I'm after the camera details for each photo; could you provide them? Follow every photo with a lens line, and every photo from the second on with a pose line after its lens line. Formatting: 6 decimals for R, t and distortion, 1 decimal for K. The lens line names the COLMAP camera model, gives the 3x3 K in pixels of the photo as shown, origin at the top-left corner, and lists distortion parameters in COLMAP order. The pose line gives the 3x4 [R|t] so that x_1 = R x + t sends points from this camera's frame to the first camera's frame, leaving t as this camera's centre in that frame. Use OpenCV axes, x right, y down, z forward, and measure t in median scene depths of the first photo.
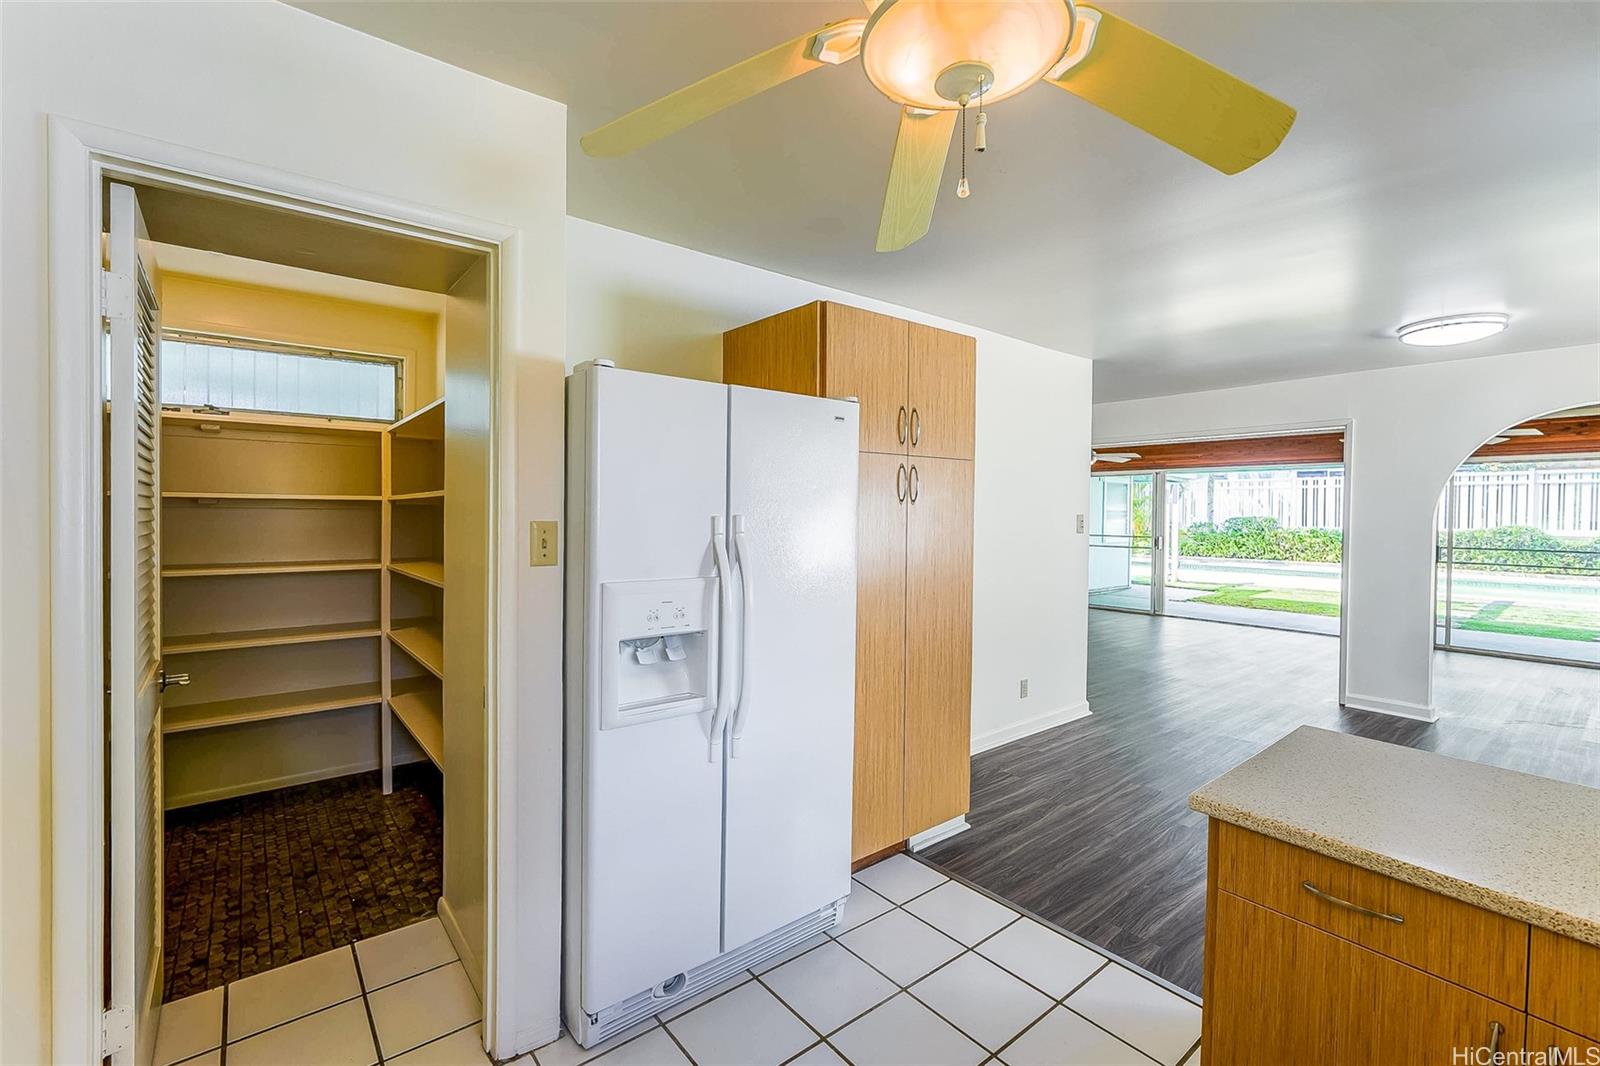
lens RADIAL K [[685.8, 0, 789.5], [0, 685.8, 530.0], [0, 0, 1]] dist [-0.018647, 0.000134]
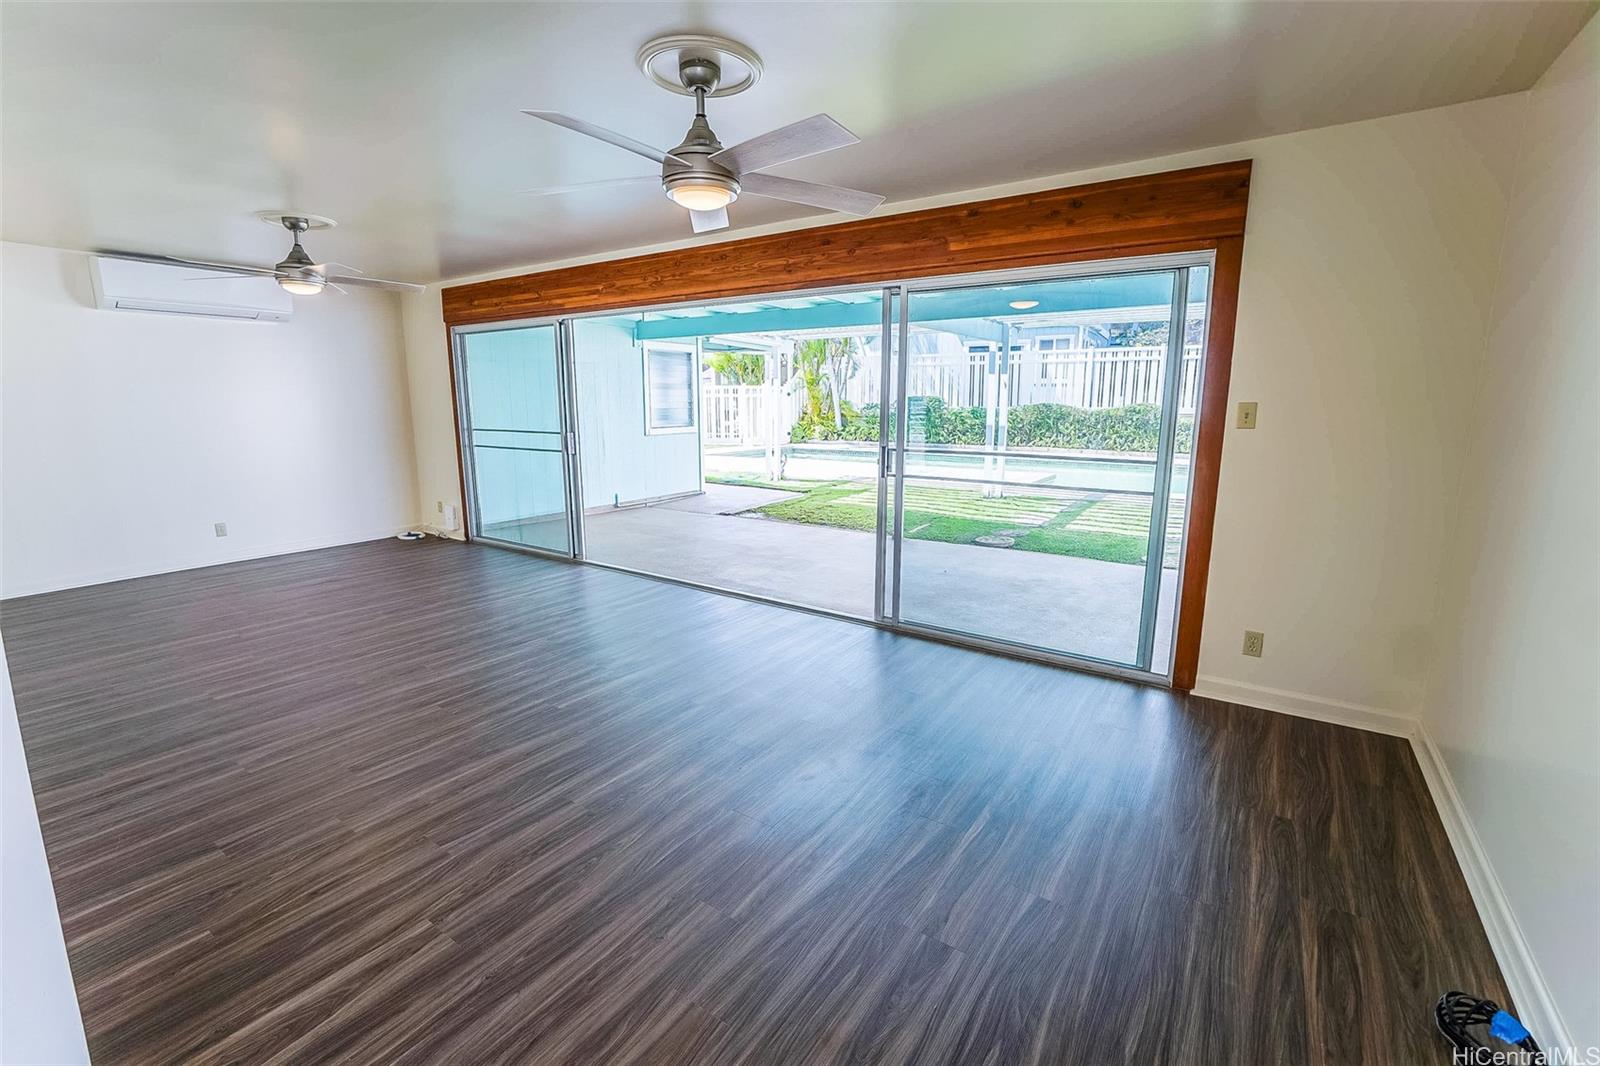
lens RADIAL K [[686.3, 0, 800.0], [0, 686.3, 533.0], [0, 0, 1]] dist [0.000598, 0.000125]
pose [[0.949397, -0.069050, 0.306395, 0.363599], [0.015099, 0.984440, 0.175070, -0.004127], [-0.313716, -0.161585, 0.935667, 0.243008]]
